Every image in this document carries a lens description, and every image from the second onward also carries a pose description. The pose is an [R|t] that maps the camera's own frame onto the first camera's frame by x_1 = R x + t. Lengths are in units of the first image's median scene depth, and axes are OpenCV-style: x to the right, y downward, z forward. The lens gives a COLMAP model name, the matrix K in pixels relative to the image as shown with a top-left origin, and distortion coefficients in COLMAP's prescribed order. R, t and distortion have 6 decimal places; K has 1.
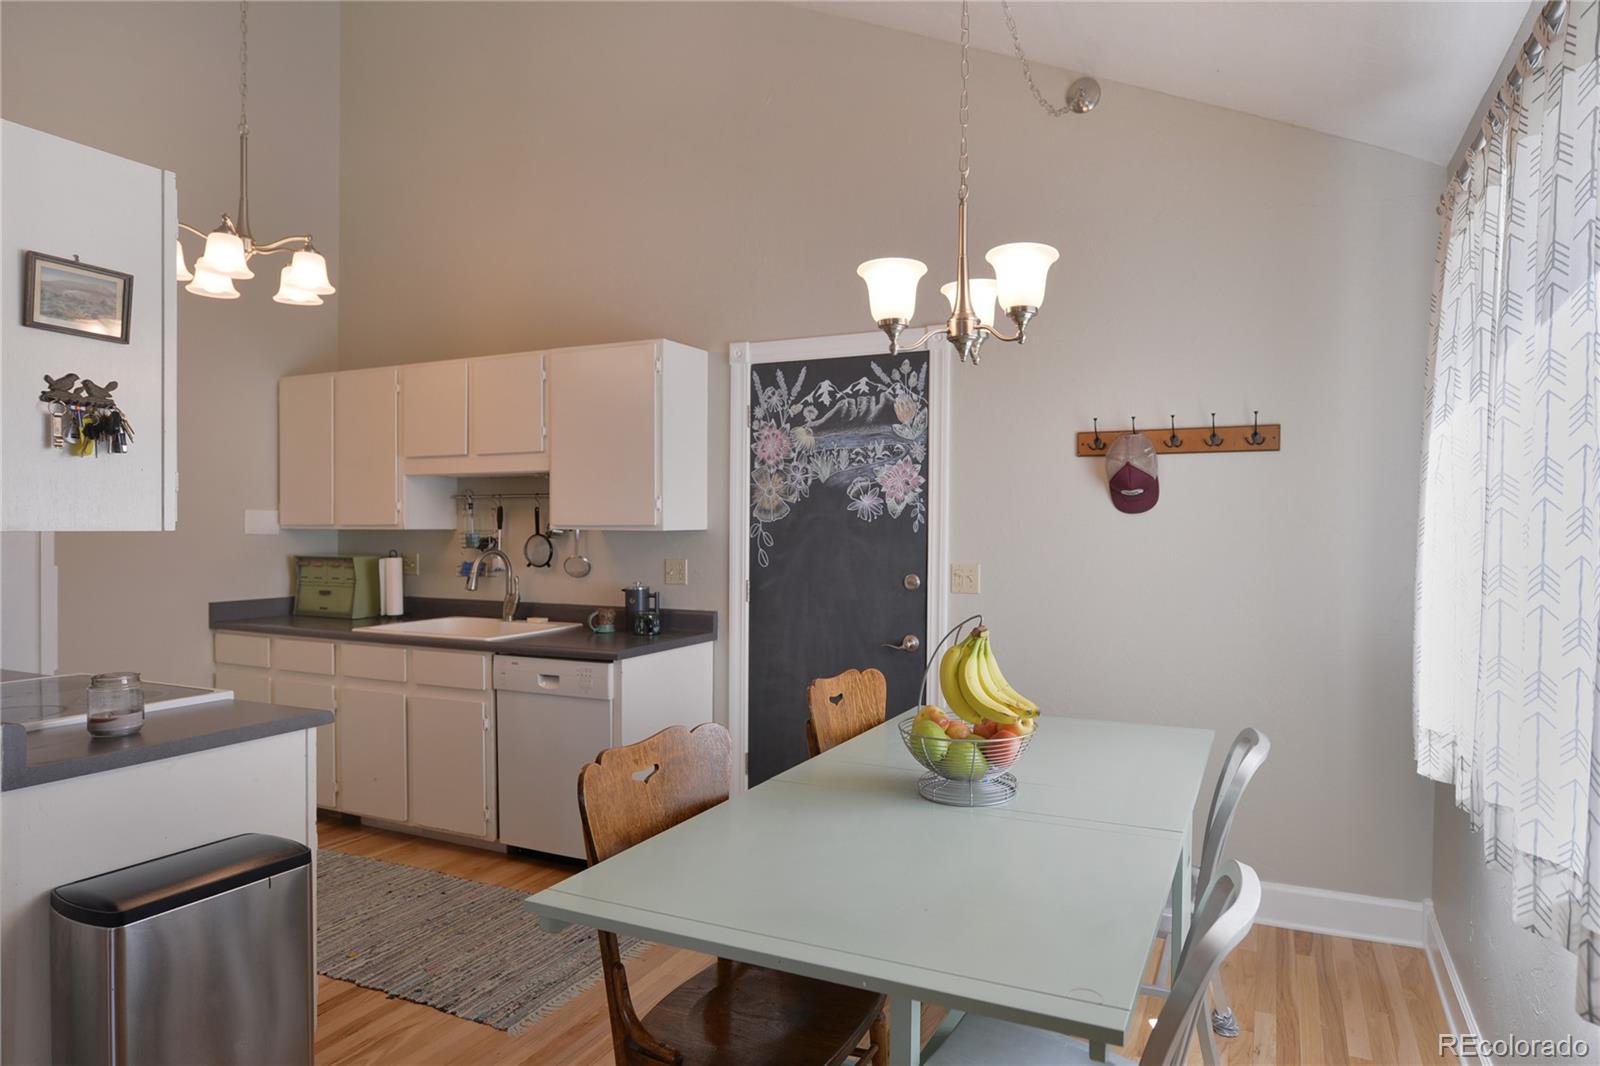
lens RADIAL K [[845.2, 0, 806.5], [0, 845.2, 532.3], [0, 0, 1]] dist [-0.001242, 0.000407]
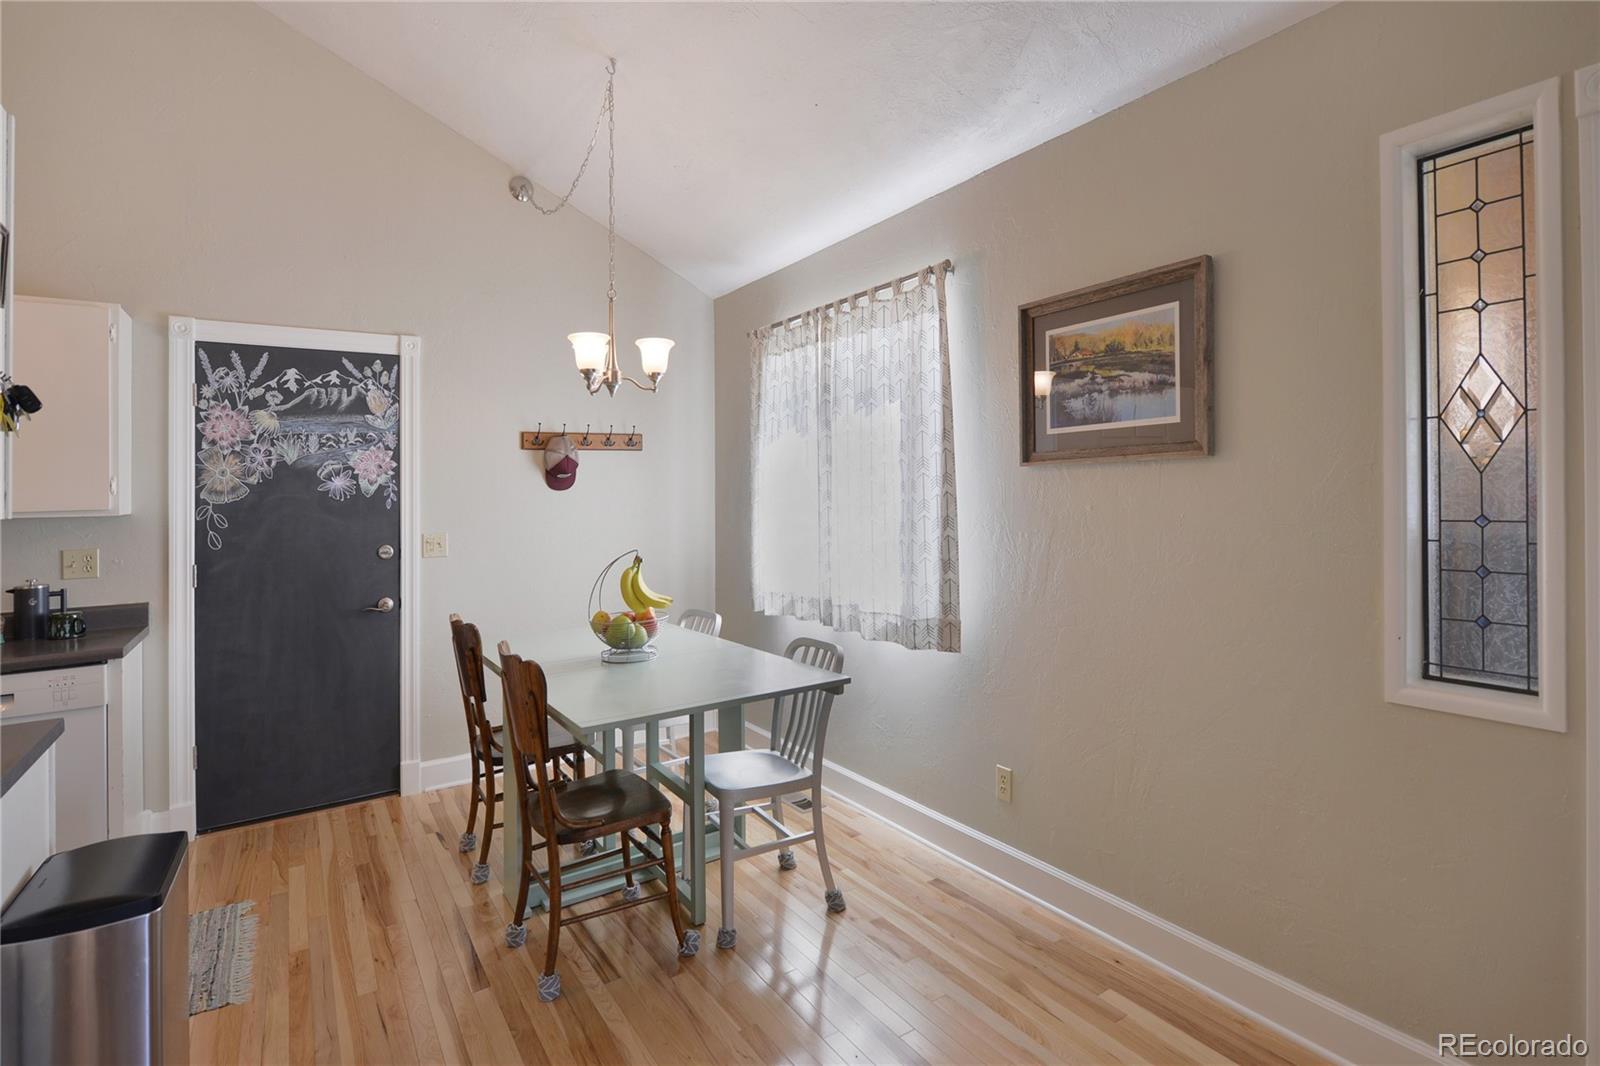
lens RADIAL K [[807.2, 0, 792.6], [0, 807.2, 492.5], [0, 0, 1]] dist [0.002661, 0.000183]
pose [[0.549913, -0.013668, 0.835110, -0.483746], [0.031799, 0.999484, -0.004581, 0.000265], [-0.834617, 0.029075, 0.550063, -0.075472]]
